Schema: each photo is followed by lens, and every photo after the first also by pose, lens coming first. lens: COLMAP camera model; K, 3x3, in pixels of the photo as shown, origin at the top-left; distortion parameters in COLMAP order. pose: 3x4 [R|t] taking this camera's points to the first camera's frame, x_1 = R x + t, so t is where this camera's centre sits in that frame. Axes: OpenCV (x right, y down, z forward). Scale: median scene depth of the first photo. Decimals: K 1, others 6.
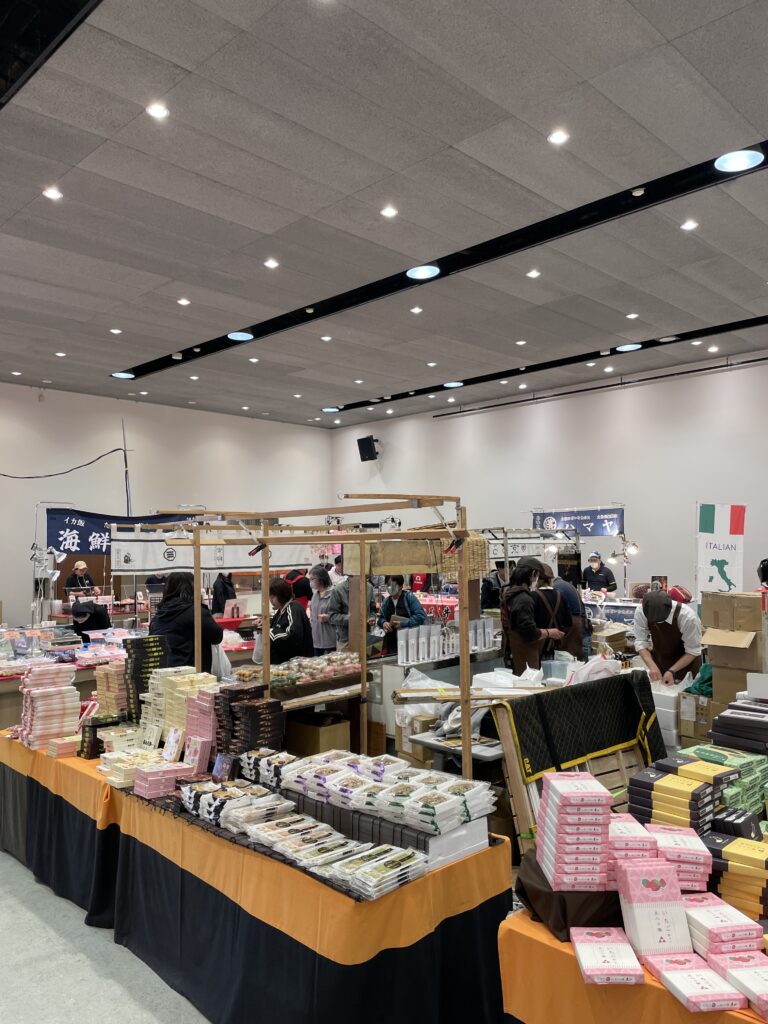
lens RADIAL K [[776.3, 0, 387.9], [0, 776.3, 514.8], [0, 0, 1]] dist [0.053019, -0.027155]
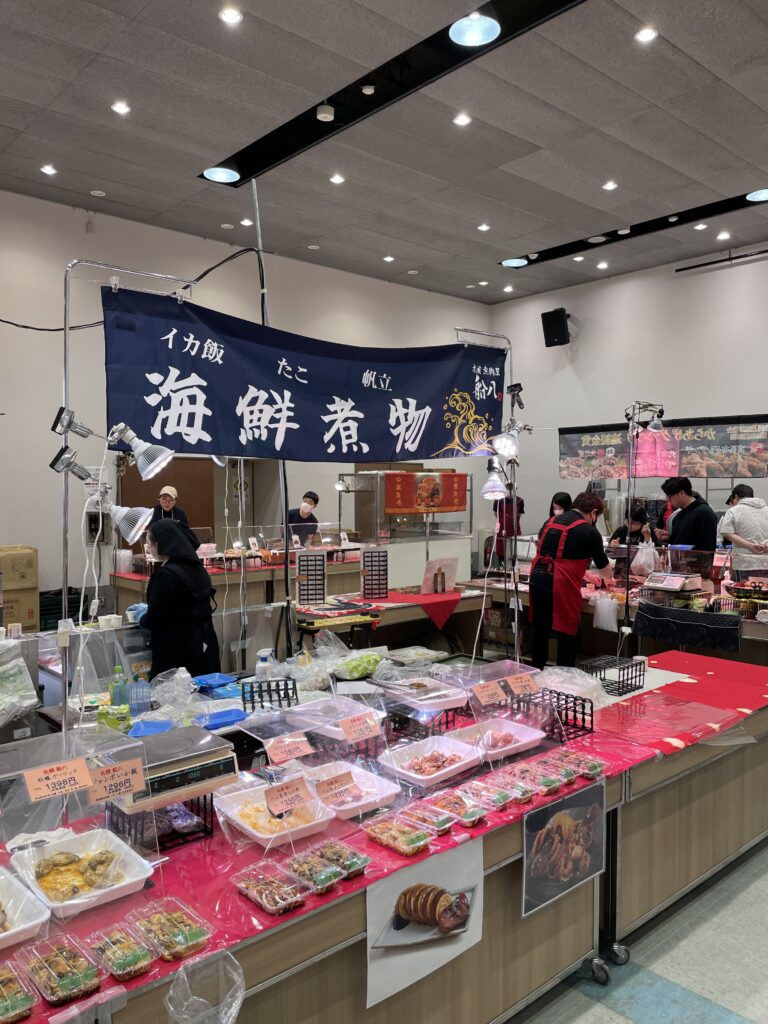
lens RADIAL K [[776.3, 0, 379.1], [0, 776.3, 509.5], [0, 0, 1]] dist [0.053019, -0.027155]
pose [[0.997341, 0.014086, -0.071497, -0.192668], [-0.008301, 0.996714, 0.080570, 0.029374], [0.072397, -0.079763, 0.994181, 0.440279]]
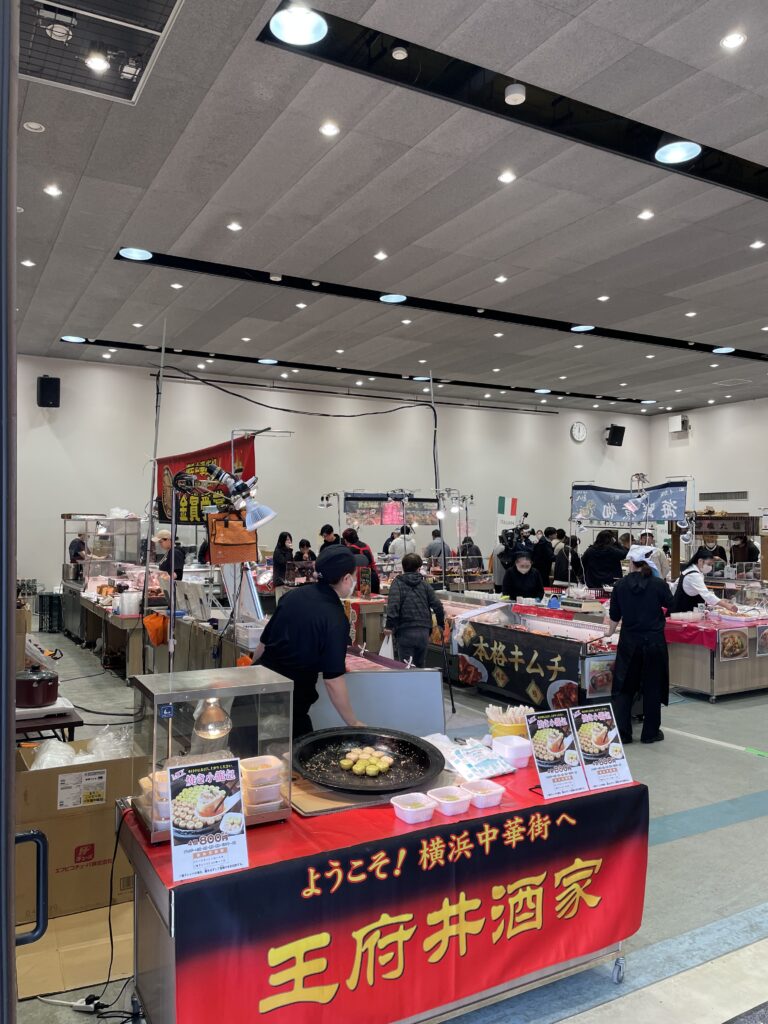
lens RADIAL K [[776.3, 0, 384.8], [0, 776.3, 518.2], [0, 0, 1]] dist [0.053019, -0.027155]
pose [[0.281134, 0.018771, 0.959485, -1.017441], [-0.048305, 0.998818, -0.005387, 0.044942], [-0.958452, -0.044833, 0.281709, 0.664046]]
